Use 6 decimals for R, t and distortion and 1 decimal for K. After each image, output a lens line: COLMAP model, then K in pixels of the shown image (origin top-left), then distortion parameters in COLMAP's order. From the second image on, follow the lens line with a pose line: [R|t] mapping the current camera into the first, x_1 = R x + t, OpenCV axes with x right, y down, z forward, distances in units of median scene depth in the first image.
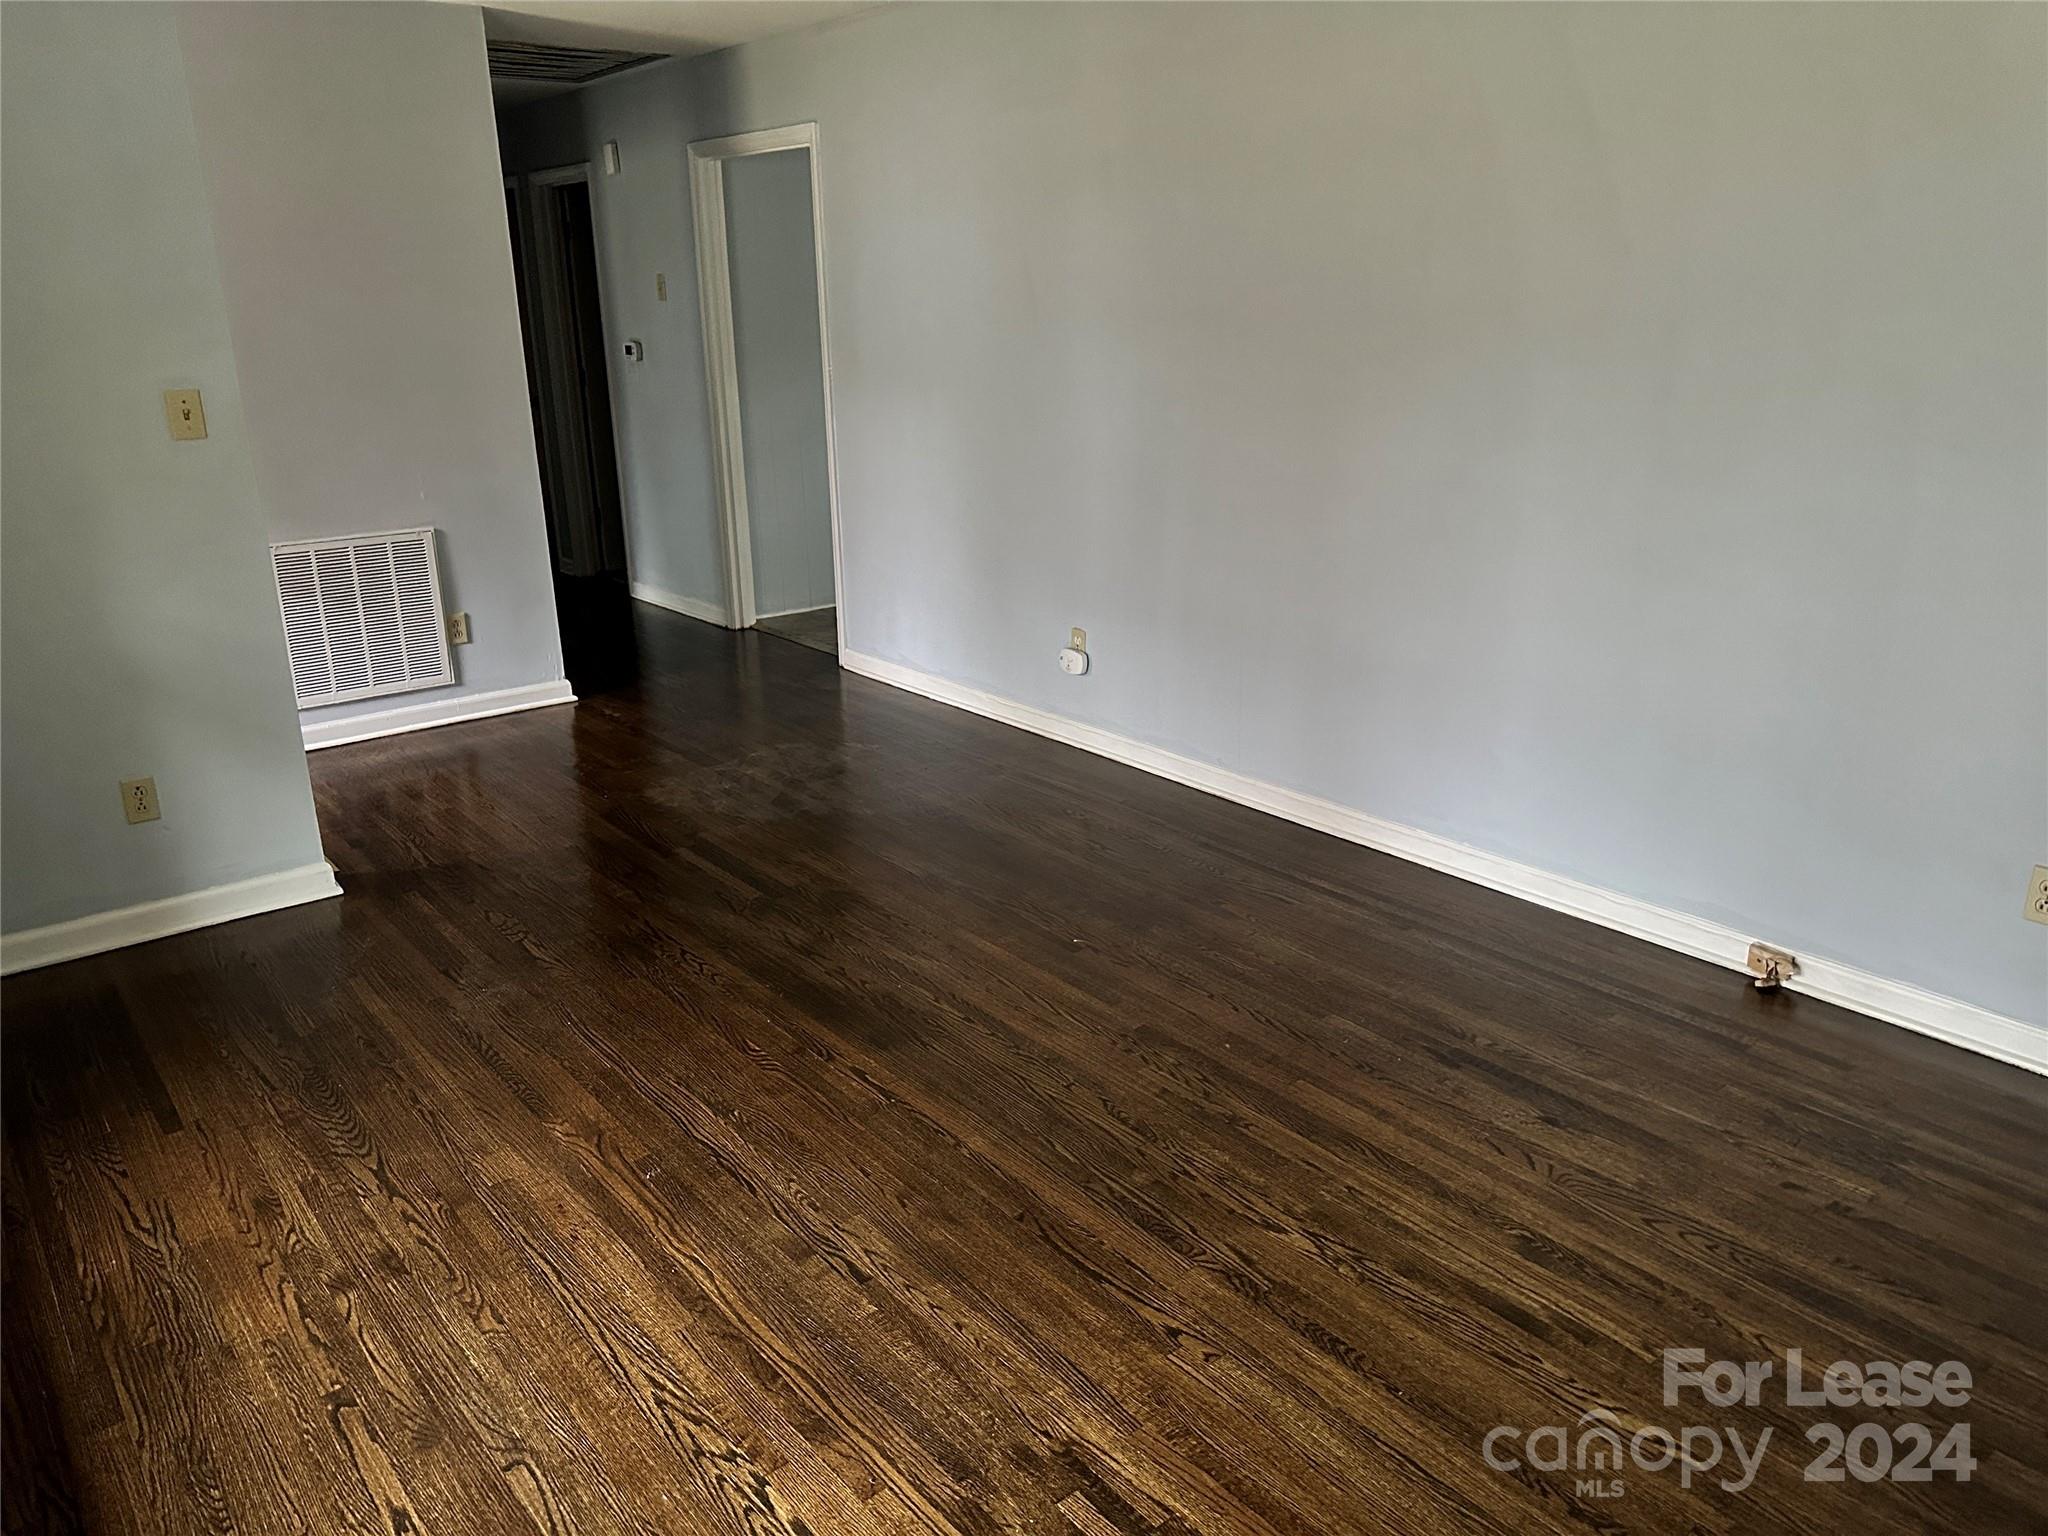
lens RADIAL K [[1429.8, 0, 1026.7], [0, 1429.8, 756.2], [0, 0, 1]] dist [0.167402, -0.309443]
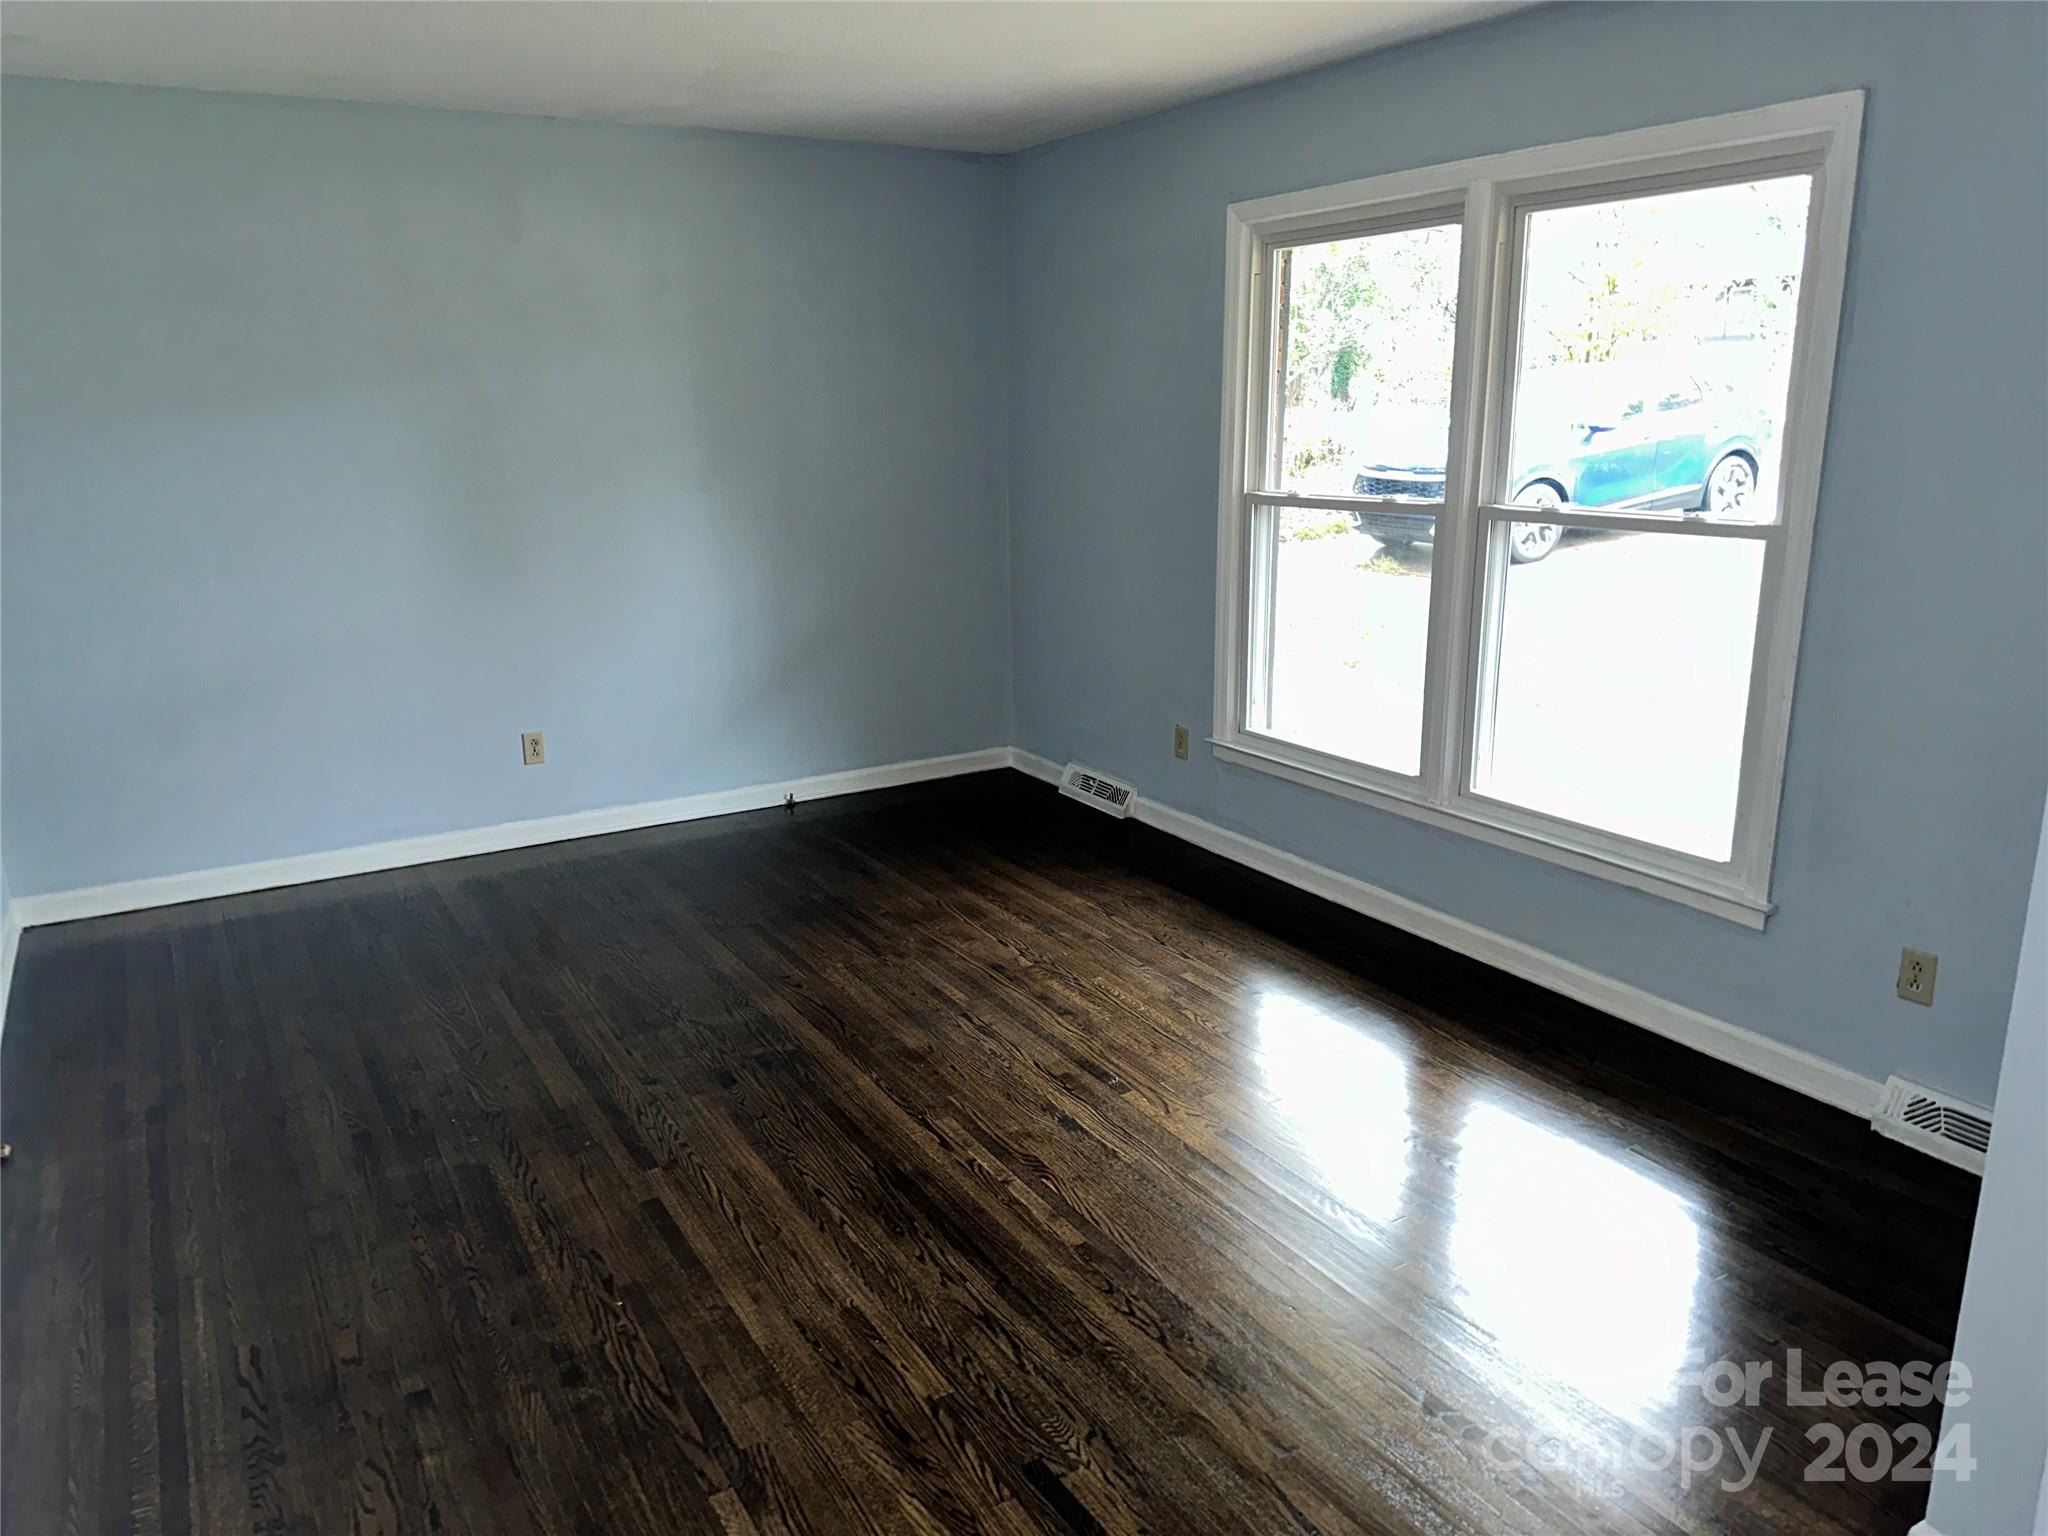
lens RADIAL K [[1429.8, 0, 1026.7], [0, 1429.8, 756.2], [0, 0, 1]] dist [0.167402, -0.309443]
pose [[-0.989442, -0.011989, 0.144430, -0.317263], [0.065803, 0.850760, 0.521419, -0.554352], [-0.129126, 0.525418, -0.840989, 1.697182]]
